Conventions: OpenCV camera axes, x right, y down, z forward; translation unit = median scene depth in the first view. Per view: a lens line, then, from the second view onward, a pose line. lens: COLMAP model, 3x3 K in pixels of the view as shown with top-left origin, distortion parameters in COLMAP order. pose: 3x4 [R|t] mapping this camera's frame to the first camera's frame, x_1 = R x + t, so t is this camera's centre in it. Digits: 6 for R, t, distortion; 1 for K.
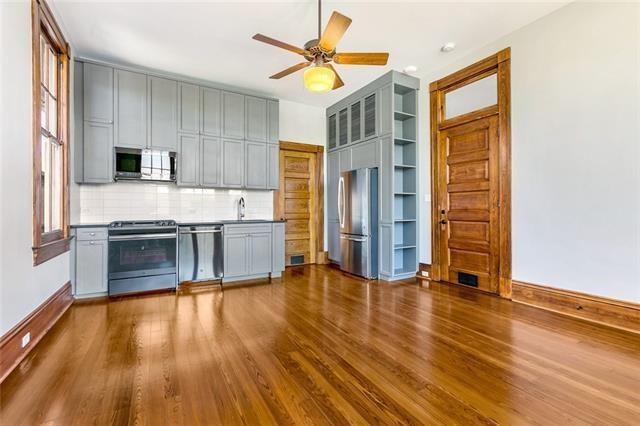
lens RADIAL K [[286.8, 0, 318.7], [0, 286.8, 209.4], [0, 0, 1]] dist [0.000388, 0.000036]
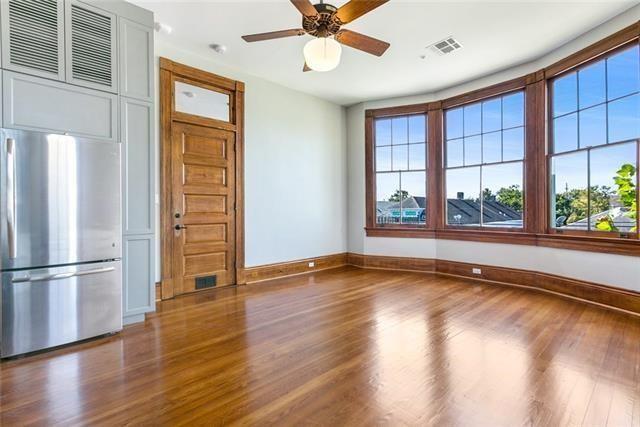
lens RADIAL K [[286.8, 0, 318.7], [0, 286.8, 209.9], [0, 0, 1]] dist [0.000388, 0.000036]
pose [[-0.206365, 0.002494, 0.978472, -0.546009], [0.003822, 0.999991, -0.001743, -0.006264], [-0.978468, 0.003380, -0.206372, 0.814396]]
